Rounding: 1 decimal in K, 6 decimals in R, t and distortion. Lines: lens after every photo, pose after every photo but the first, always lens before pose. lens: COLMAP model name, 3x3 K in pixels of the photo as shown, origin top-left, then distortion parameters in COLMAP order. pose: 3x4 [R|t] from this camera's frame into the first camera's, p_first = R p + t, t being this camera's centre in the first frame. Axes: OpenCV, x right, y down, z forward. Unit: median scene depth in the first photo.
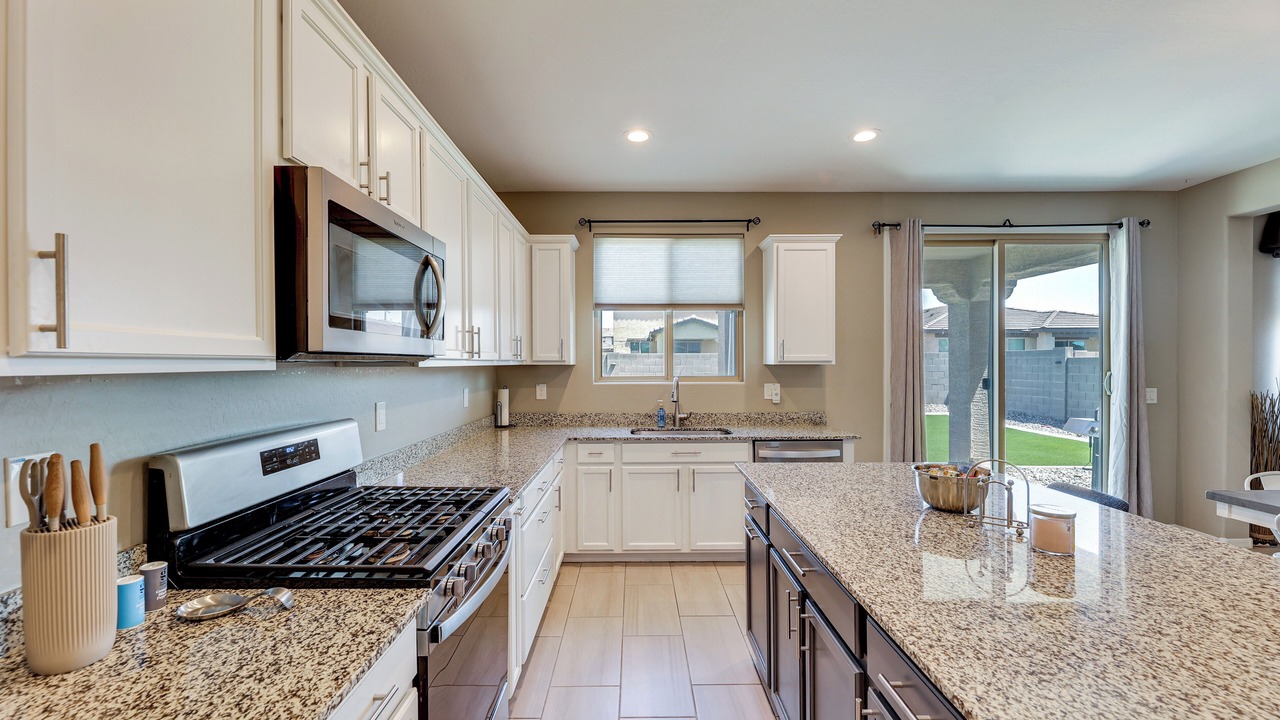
lens RADIAL K [[520.6, 0, 636.8], [0, 520.6, 364.1], [0, 0, 1]] dist [0.001877, 0.000040]
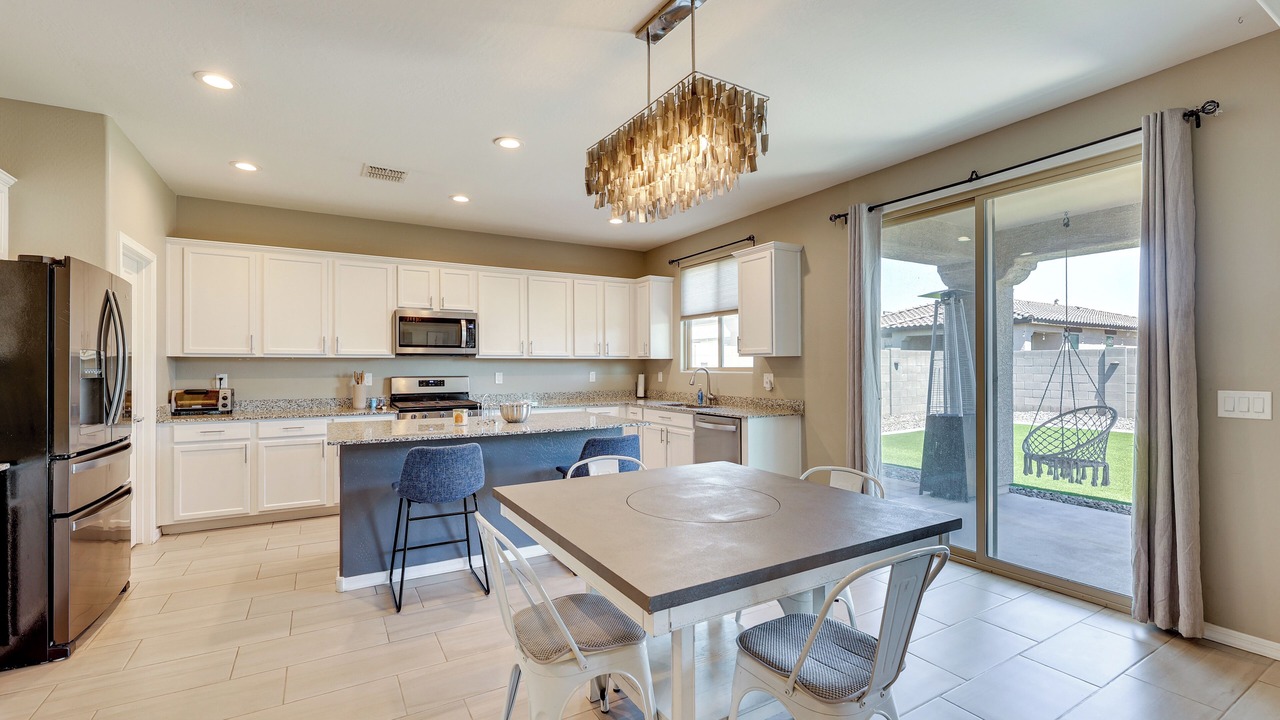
lens RADIAL K [[520.6, 0, 619.0], [0, 520.6, 370.7], [0, 0, 1]] dist [0.001877, 0.000040]
pose [[0.505108, 0.009547, -0.863003, 1.105658], [-0.002832, 0.999952, 0.009405, 0.021677], [0.863051, -0.002307, 0.505111, 0.124913]]
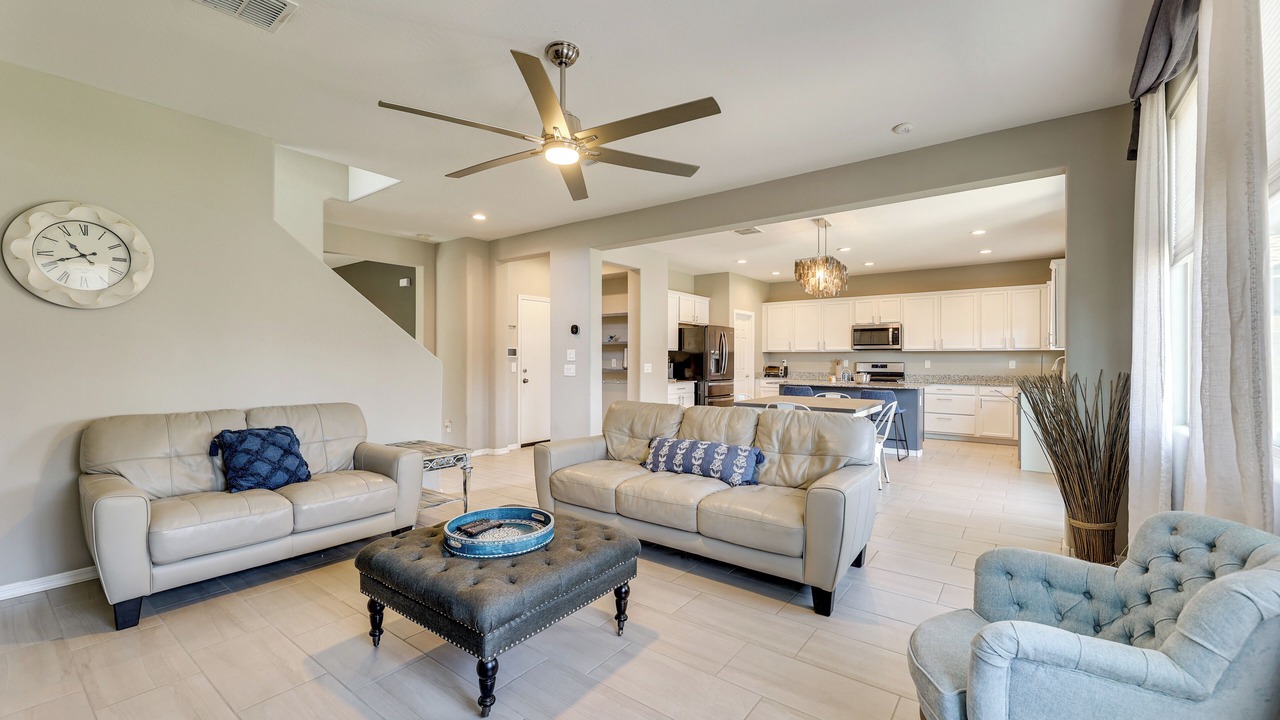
lens RADIAL K [[520.6, 0, 640.8], [0, 520.6, 359.2], [0, 0, 1]] dist [0.001877, 0.000040]
pose [[-0.597492, 0.003615, -0.801866, 2.105336], [-0.002059, 0.999980, 0.006042, 0.025628], [0.801872, 0.005261, -0.597473, 0.881896]]
